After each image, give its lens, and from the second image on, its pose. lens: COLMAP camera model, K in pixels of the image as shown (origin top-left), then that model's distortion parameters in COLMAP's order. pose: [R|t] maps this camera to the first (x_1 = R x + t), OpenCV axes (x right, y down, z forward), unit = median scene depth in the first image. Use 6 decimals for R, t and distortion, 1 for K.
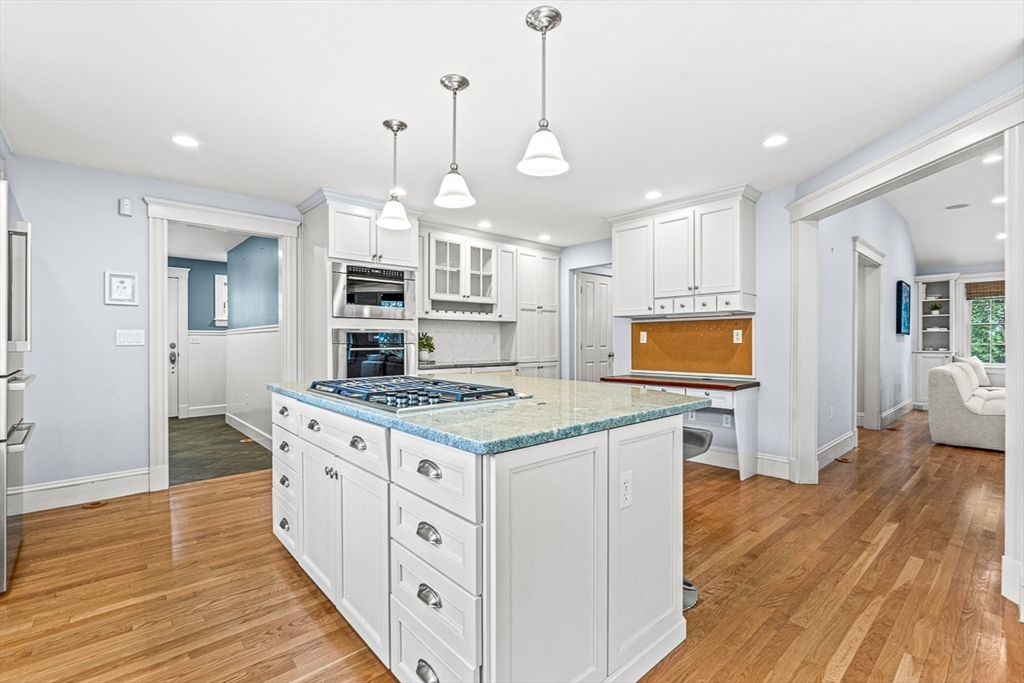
lens RADIAL K [[456.7, 0, 518.2], [0, 456.7, 340.5], [0, 0, 1]] dist [-0.001840, -0.000315]
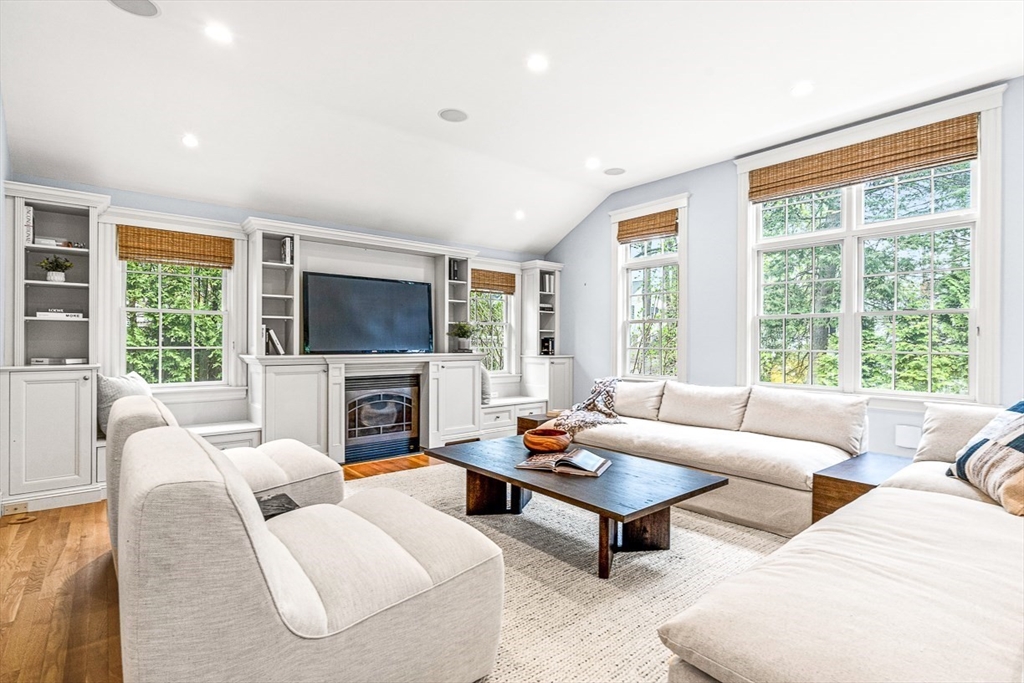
lens RADIAL K [[498.4, 0, 535.6], [0, 498.4, 338.4], [0, 0, 1]] dist [-0.000770, -0.000331]
pose [[0.016333, 0.005390, 0.999852, 0.450867], [-0.002698, 0.999982, -0.005347, -0.001241], [-0.999863, -0.002610, 0.016347, 0.538671]]
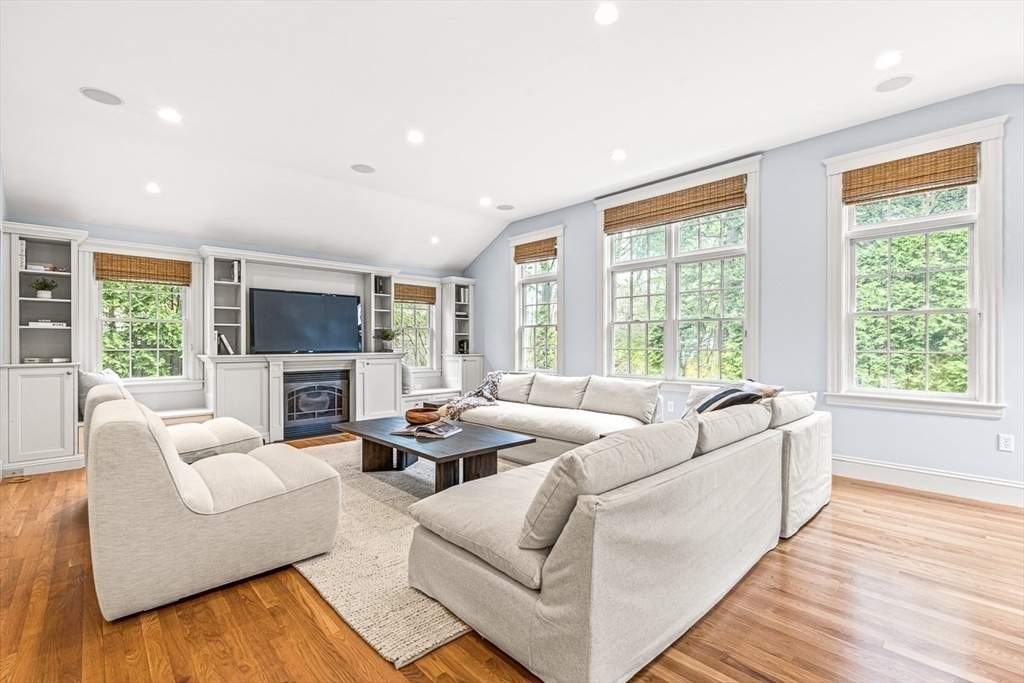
lens RADIAL K [[456.7, 0, 518.2], [0, 456.7, 340.5], [0, 0, 1]] dist [-0.001840, -0.000315]
pose [[-0.025843, 0.003404, 0.999660, 0.344387], [0.002239, 0.999992, -0.003347, -0.001849], [-0.999664, 0.002151, -0.025850, 0.437483]]
